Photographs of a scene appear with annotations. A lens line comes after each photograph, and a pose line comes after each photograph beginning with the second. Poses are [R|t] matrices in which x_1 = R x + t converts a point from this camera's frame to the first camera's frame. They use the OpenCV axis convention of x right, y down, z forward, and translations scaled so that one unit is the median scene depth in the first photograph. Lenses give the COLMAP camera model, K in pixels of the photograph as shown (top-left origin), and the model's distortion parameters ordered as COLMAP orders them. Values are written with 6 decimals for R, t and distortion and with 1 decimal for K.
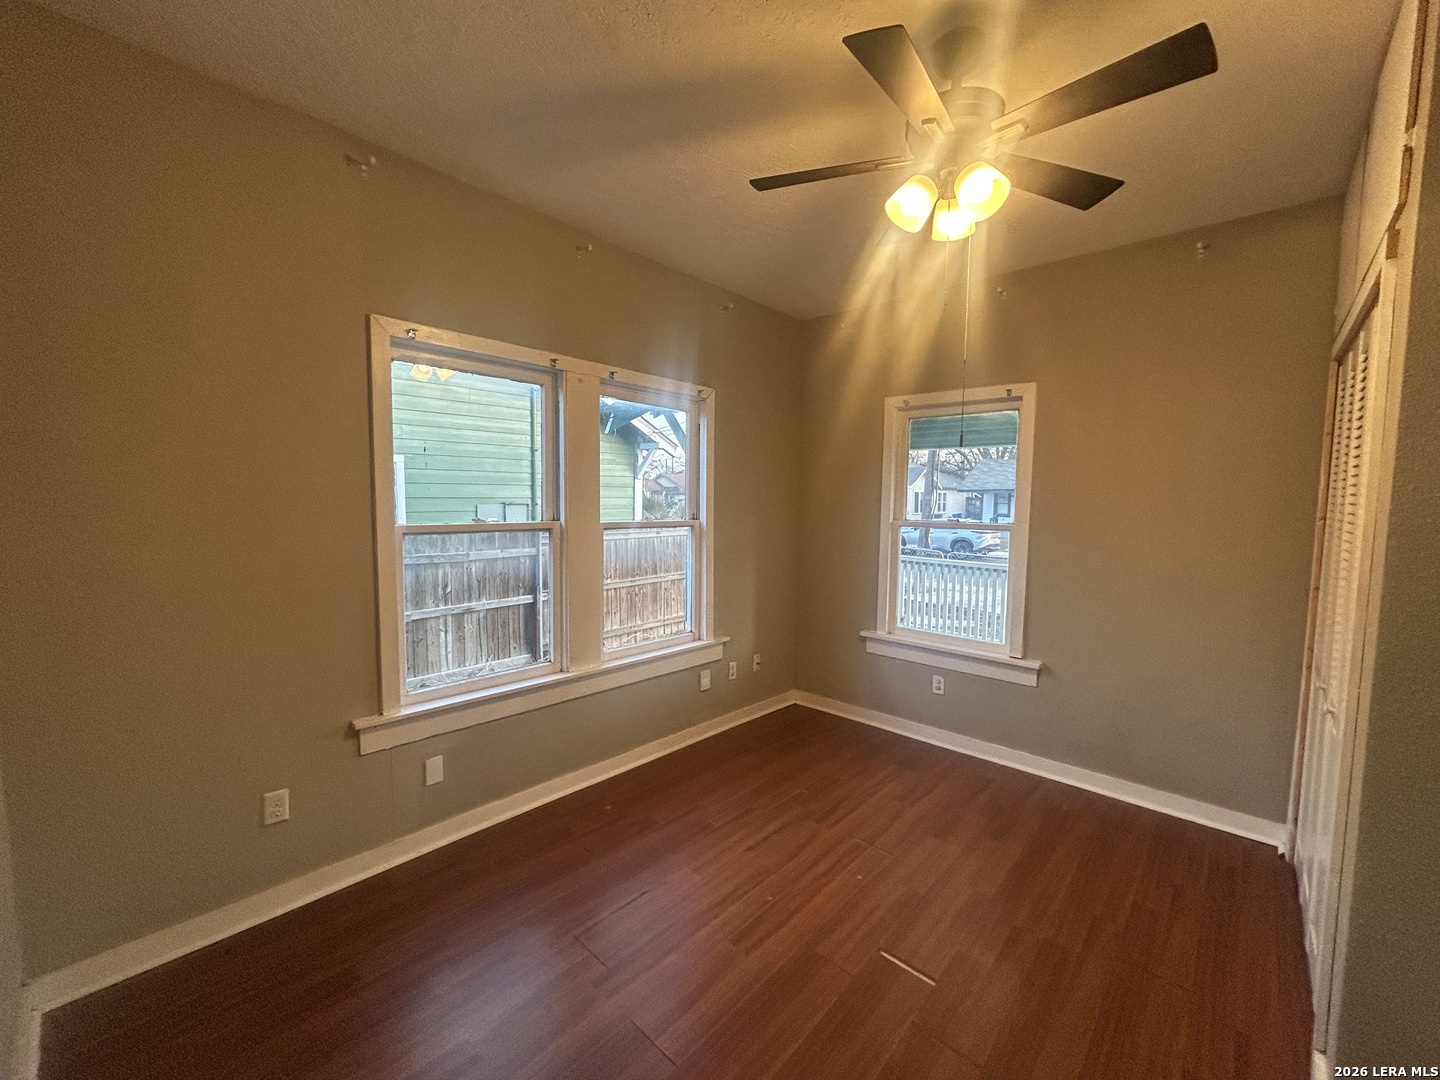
lens RADIAL K [[571.4, 0, 720.0], [0, 571.4, 540.0], [0, 0, 1]] dist [-0.010114, 0.000595]
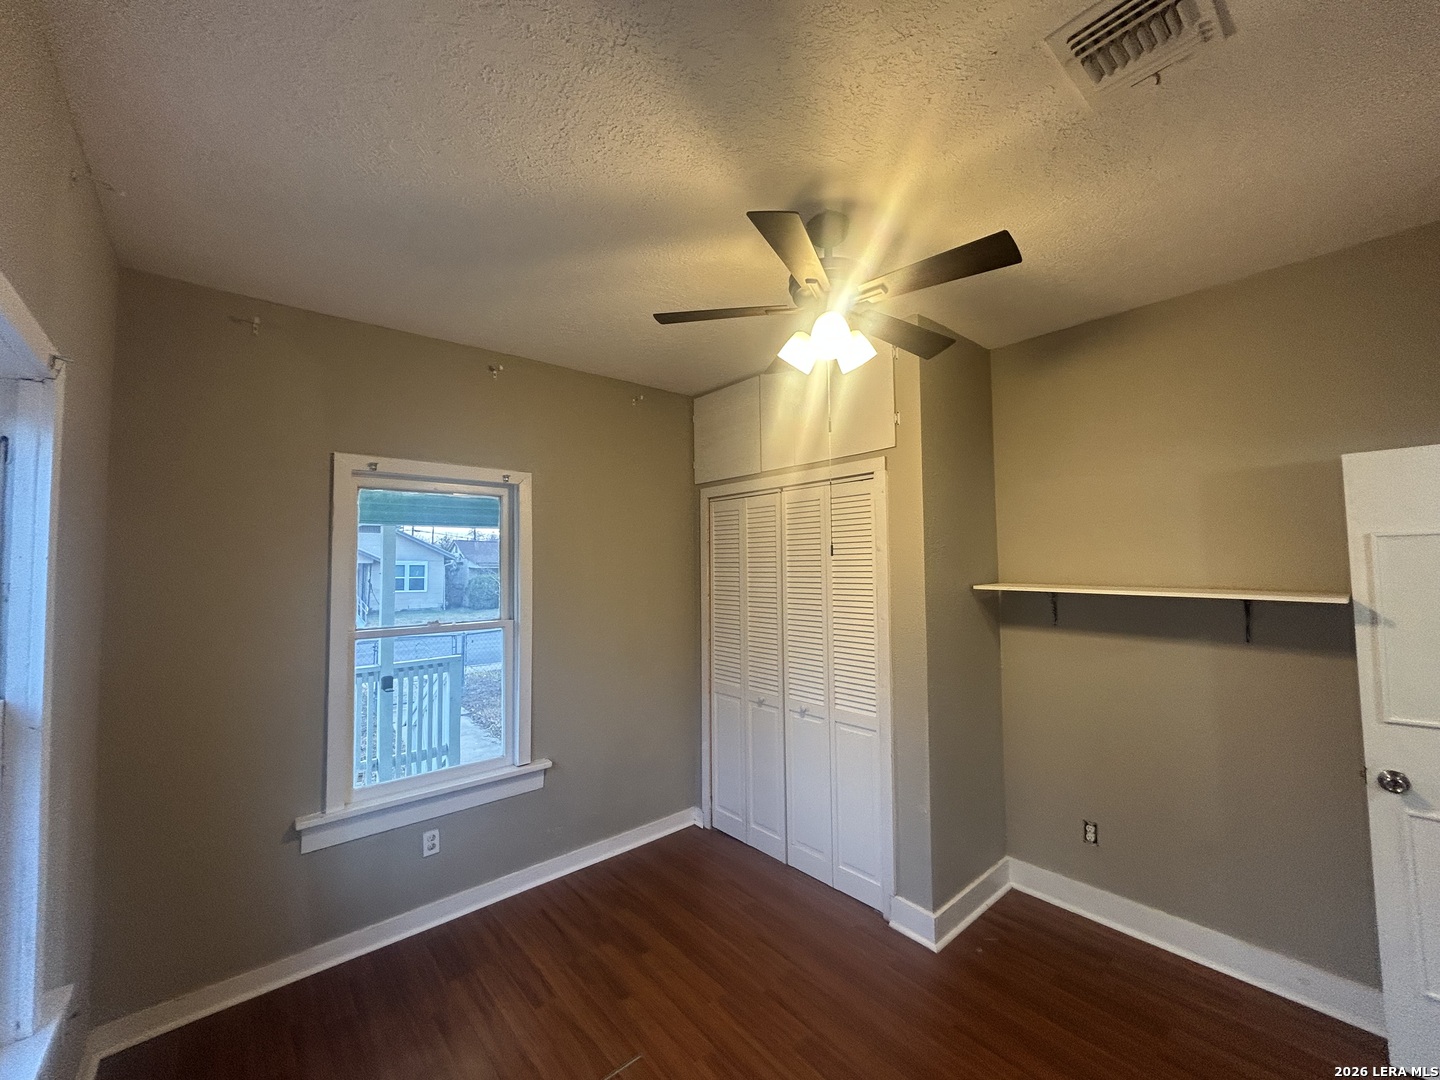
lens RADIAL K [[571.4, 0, 720.0], [0, 571.4, 540.0], [0, 0, 1]] dist [-0.010114, 0.000595]
pose [[0.115710, 0.031526, 0.992783, -0.353715], [0.093593, 0.994703, -0.042496, -0.081996], [-0.988864, 0.097834, 0.112147, 0.527969]]
